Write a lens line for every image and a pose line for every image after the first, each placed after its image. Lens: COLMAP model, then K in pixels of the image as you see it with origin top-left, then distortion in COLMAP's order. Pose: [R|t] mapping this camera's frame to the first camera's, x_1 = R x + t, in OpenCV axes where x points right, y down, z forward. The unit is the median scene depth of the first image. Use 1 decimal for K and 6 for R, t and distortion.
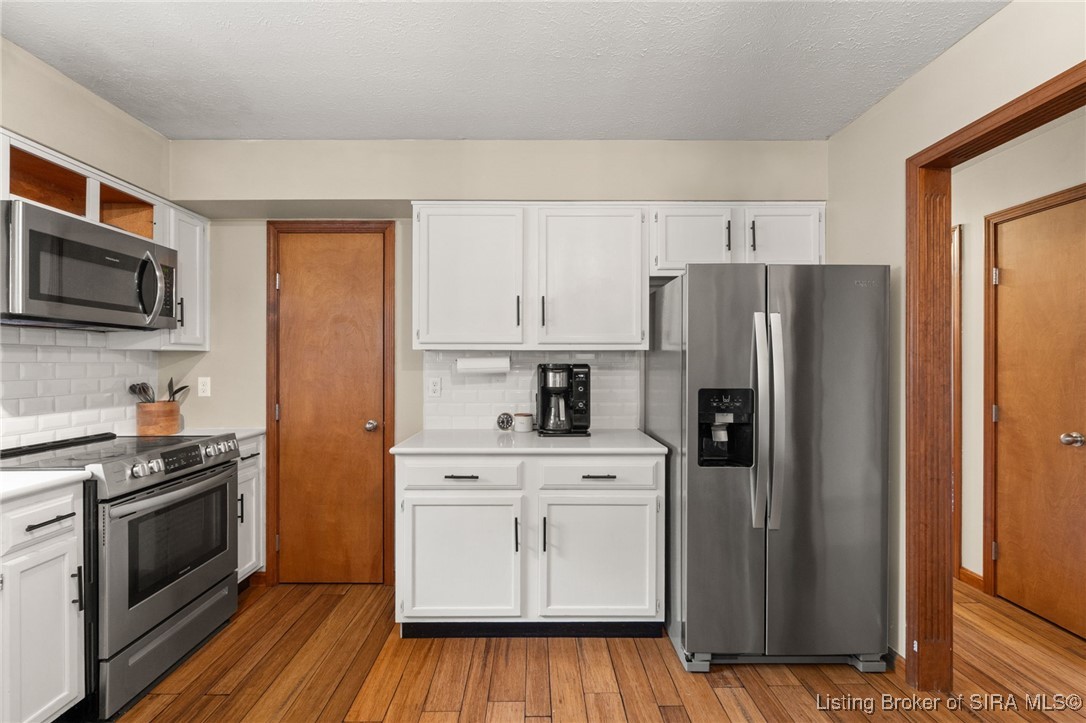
lens RADIAL K [[484.7, 0, 543.7], [0, 484.7, 360.9], [0, 0, 1]] dist [-0.004005, 0.001171]
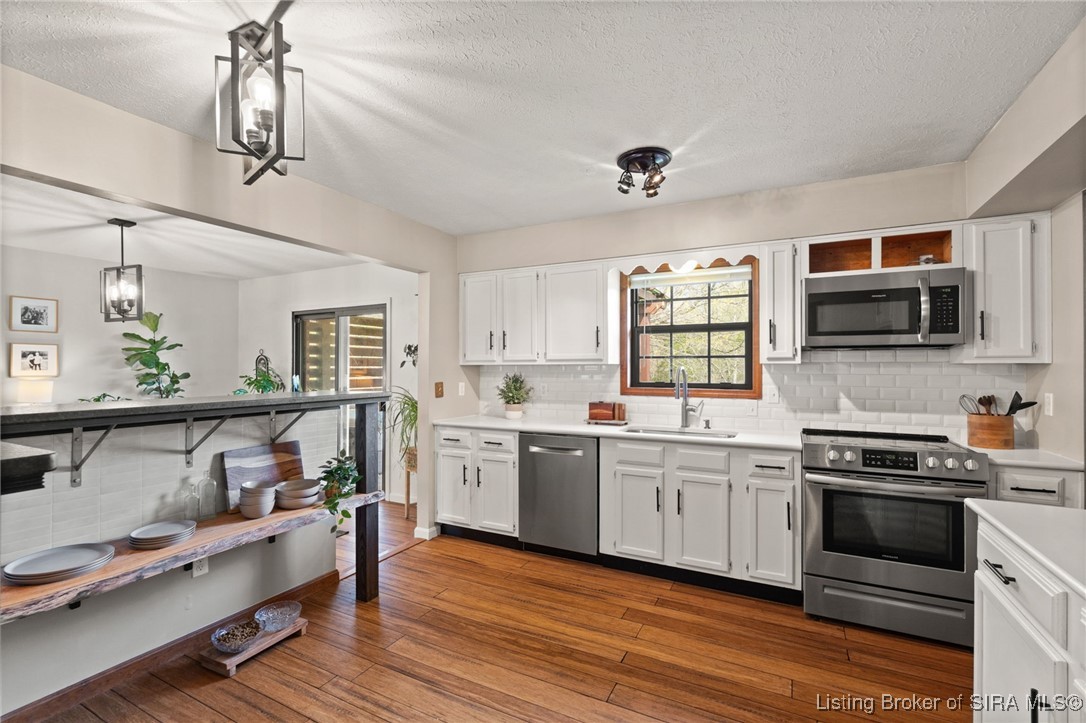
lens RADIAL K [[484.7, 0, 538.7], [0, 484.7, 359.1], [0, 0, 1]] dist [-0.004005, 0.001171]
pose [[-0.480709, -0.010611, -0.876816, 0.581917], [0.003189, 0.999899, -0.013849, -0.022271], [0.876875, -0.009454, -0.480626, 0.707461]]
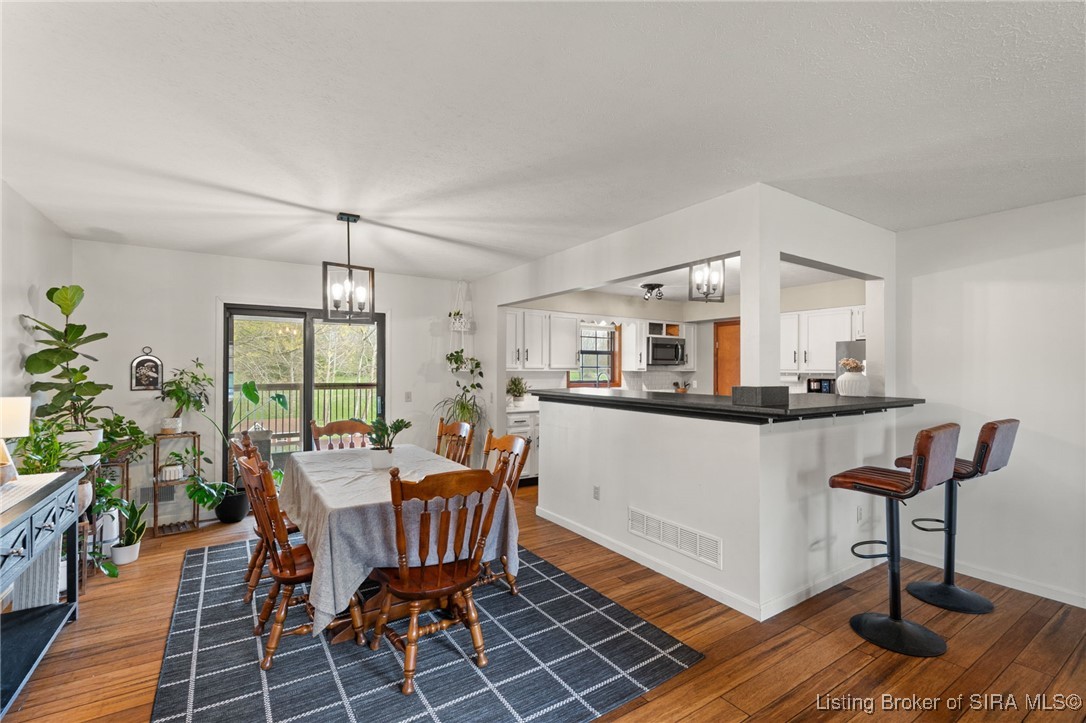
lens RADIAL K [[484.7, 0, 540.7], [0, 484.7, 363.4], [0, 0, 1]] dist [-0.004005, 0.001171]
pose [[0.536912, -0.004081, -0.843629, 1.347278], [-0.005378, 0.999951, -0.008260, -0.044477], [0.843621, 0.008973, 0.536863, -1.426585]]
